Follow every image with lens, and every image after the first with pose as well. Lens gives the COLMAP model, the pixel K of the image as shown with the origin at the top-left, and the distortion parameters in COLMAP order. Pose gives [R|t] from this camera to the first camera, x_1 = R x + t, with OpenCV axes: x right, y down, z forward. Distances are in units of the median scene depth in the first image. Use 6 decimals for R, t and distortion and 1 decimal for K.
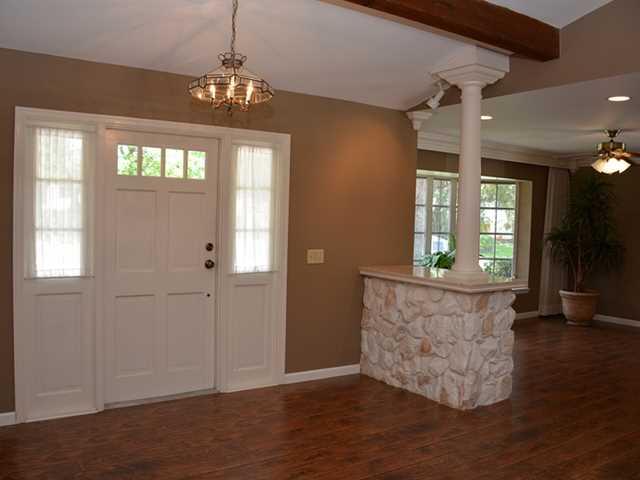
lens RADIAL K [[594.1, 0, 322.4], [0, 594.1, 243.9], [0, 0, 1]] dist [-0.072318, 0.000000]
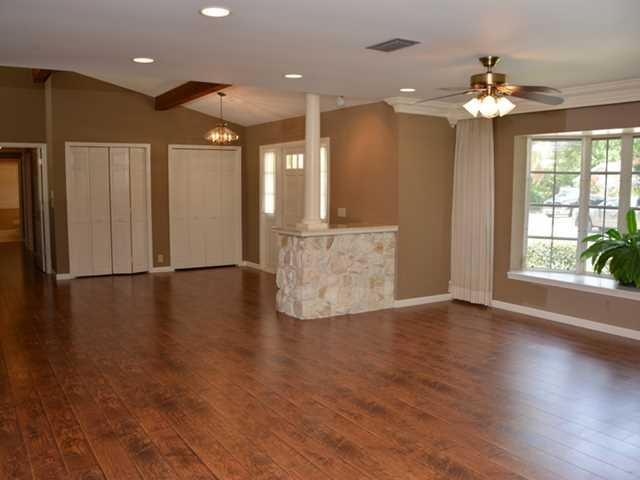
lens RADIAL K [[594.1, 0, 320.3], [0, 594.1, 241.3], [0, 0, 1]] dist [-0.072318, 0.000000]
pose [[-0.036141, 0.071392, -0.996793, 1.645902], [-0.052758, 0.995918, 0.073242, -0.016351], [0.997953, 0.055236, -0.032227, 1.074417]]
